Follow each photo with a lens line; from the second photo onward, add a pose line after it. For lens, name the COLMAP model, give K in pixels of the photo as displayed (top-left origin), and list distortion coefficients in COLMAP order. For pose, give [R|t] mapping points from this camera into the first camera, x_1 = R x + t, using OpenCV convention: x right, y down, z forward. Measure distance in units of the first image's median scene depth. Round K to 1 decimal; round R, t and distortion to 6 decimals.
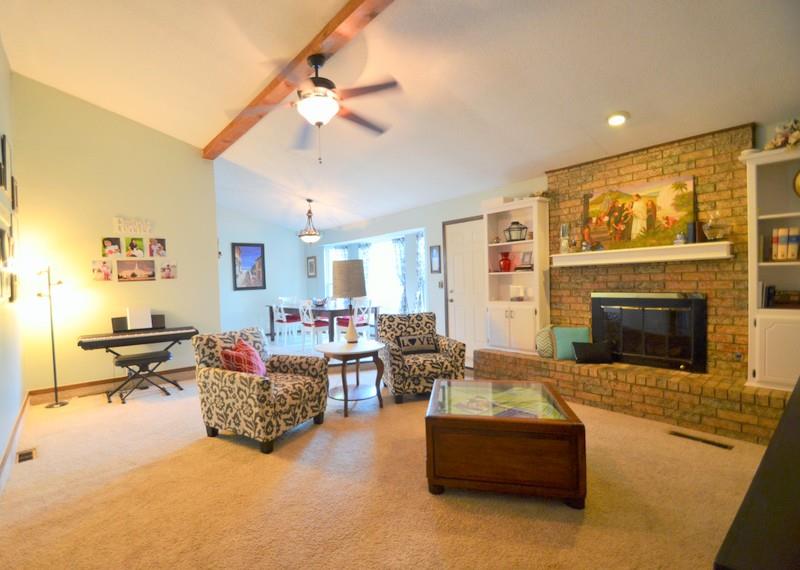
lens RADIAL K [[383.0, 0, 361.0], [0, 383.0, 290.1], [0, 0, 1]] dist [0.002056, -0.011793]
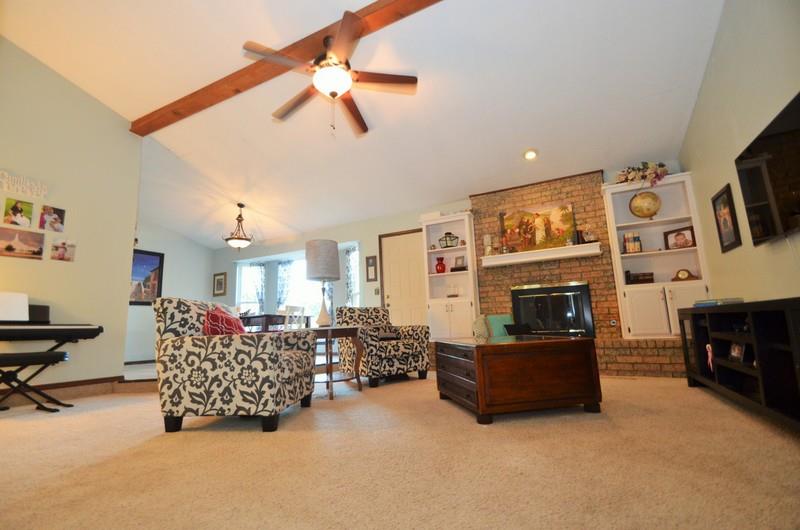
lens RADIAL K [[357.9, 0, 397.9], [0, 357.9, 265.1], [0, 0, 1]] dist [-0.000134, -0.010632]
pose [[0.898186, 0.071062, 0.433834, -0.235439], [0.022679, 0.978045, -0.207157, 0.160446], [-0.439030, 0.195904, 0.876855, 0.099281]]
